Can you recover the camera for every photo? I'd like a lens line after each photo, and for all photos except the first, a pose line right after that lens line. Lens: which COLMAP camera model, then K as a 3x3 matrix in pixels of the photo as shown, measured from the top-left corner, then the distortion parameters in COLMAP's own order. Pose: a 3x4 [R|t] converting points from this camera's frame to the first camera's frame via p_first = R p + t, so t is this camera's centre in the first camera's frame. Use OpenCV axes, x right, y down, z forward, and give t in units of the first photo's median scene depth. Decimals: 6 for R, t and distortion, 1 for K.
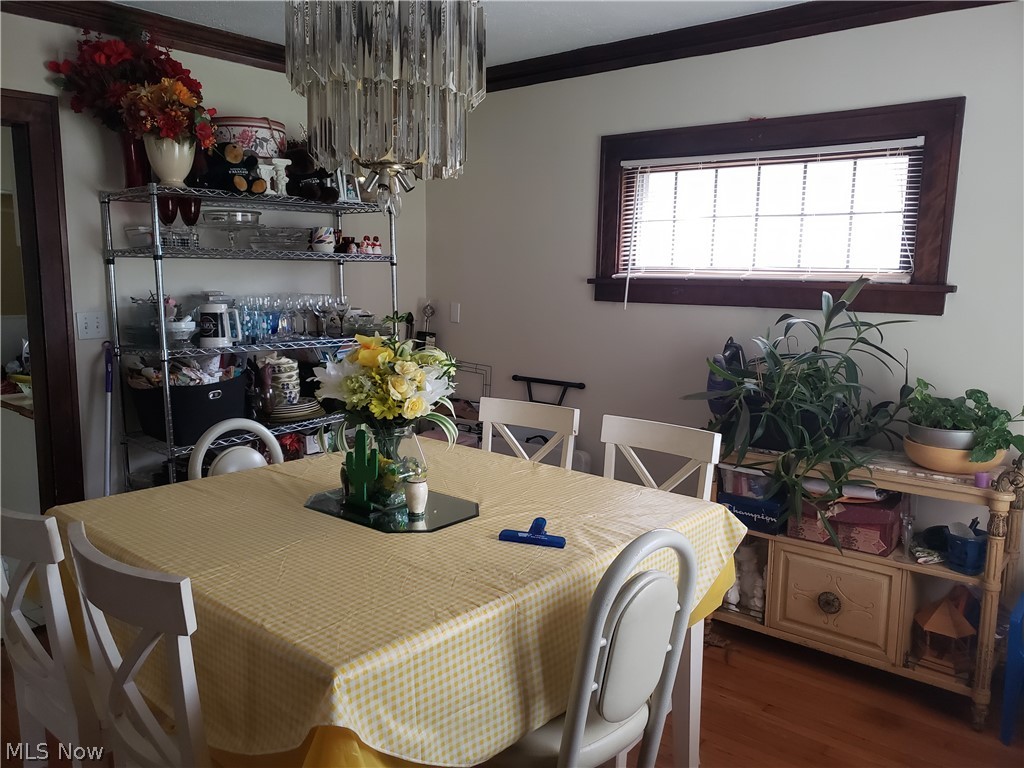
lens RADIAL K [[796.1, 0, 522.3], [0, 796.1, 380.3], [0, 0, 1]] dist [0.001987, 0.005846]
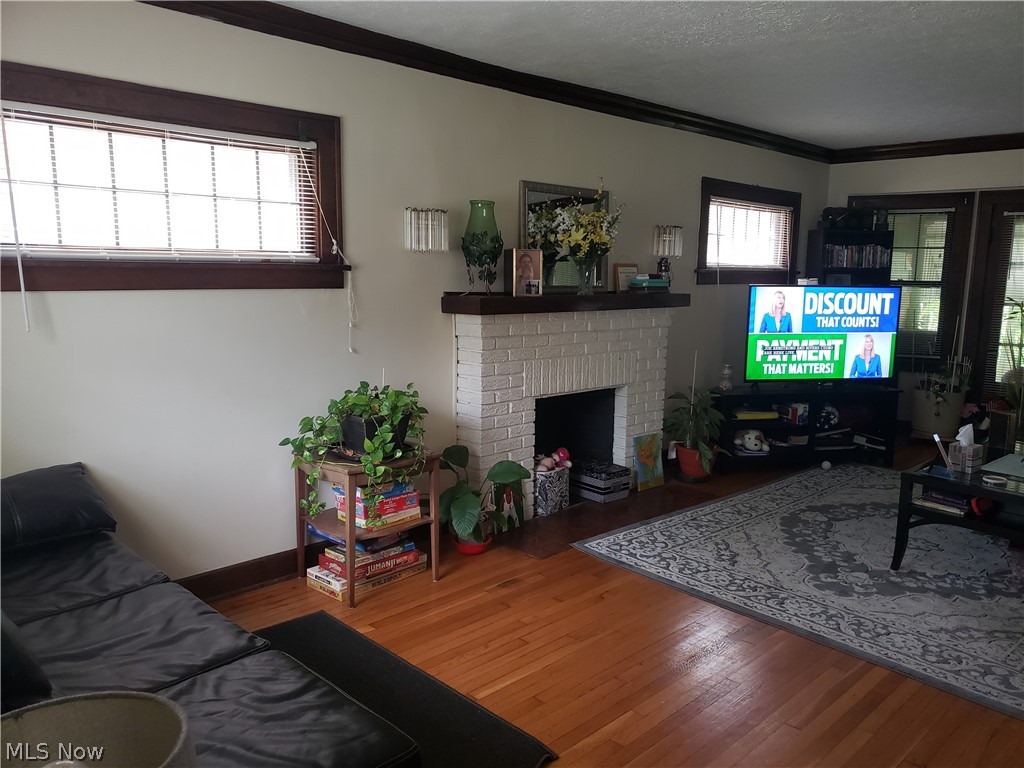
lens RADIAL K [[796.1, 0, 522.8], [0, 796.1, 392.4], [0, 0, 1]] dist [0.001987, 0.005846]
pose [[0.124161, -0.171719, 0.977290, -0.661528], [0.116855, 0.980588, 0.157452, -0.080558], [-0.985357, 0.094652, 0.141817, 0.518552]]
